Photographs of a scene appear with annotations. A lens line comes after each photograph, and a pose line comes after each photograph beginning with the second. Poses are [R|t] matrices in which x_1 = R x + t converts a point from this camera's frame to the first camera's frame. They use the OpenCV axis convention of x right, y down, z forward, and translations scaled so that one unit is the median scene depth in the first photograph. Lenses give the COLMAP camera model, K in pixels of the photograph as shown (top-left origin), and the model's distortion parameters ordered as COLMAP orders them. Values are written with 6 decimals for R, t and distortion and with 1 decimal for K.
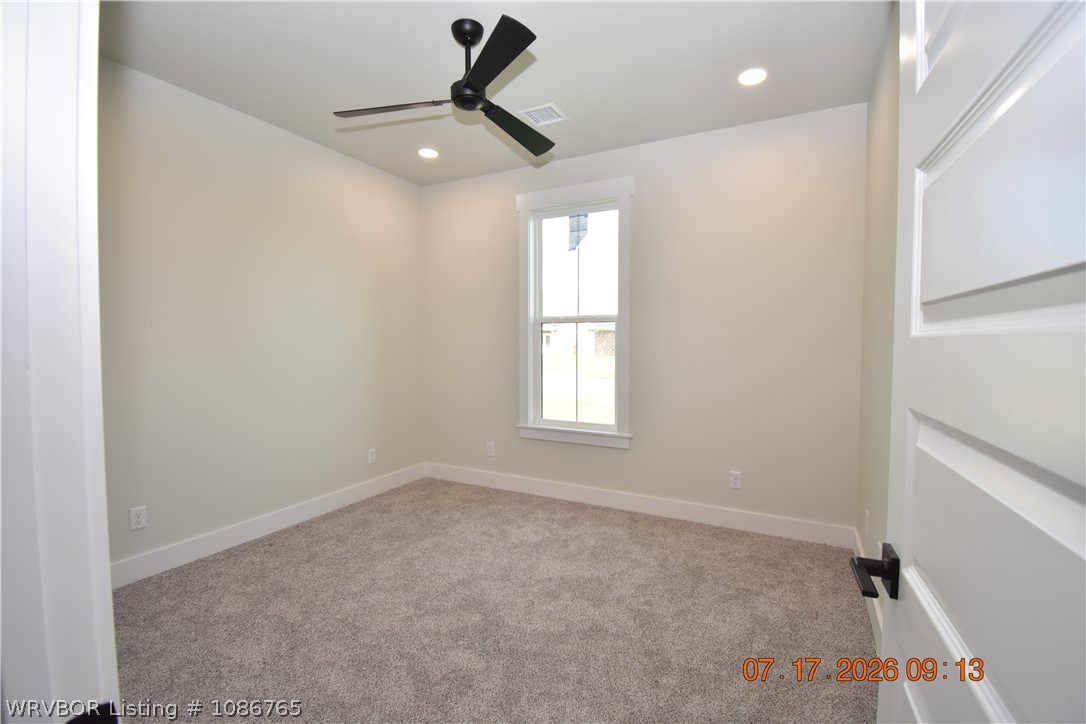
lens RADIAL K [[456.9, 0, 539.0], [0, 456.9, 360.7], [0, 0, 1]] dist [-0.031605, -0.000029]
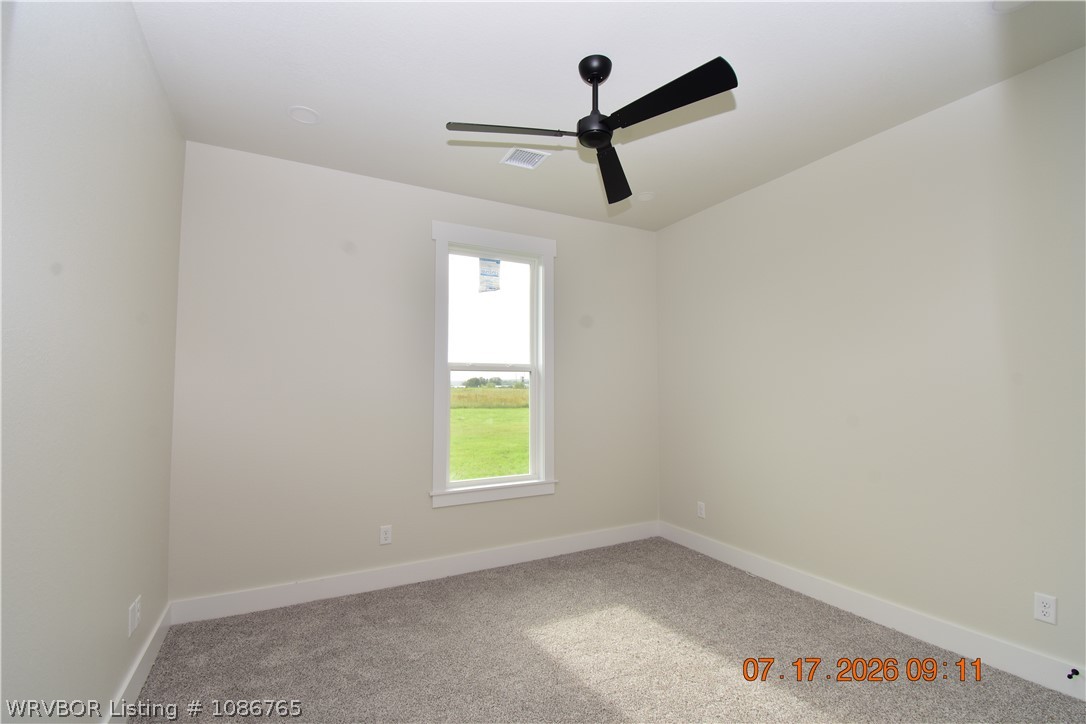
lens RADIAL K [[481.0, 0, 546.4], [0, 481.0, 363.5], [0, 0, 1]] dist [0.020128, -0.027208]
pose [[0.574091, 0.044047, 0.817606, -0.679805], [0.036520, 0.996181, -0.079310, -0.014658], [-0.817977, 0.075391, 0.570290, 0.339548]]
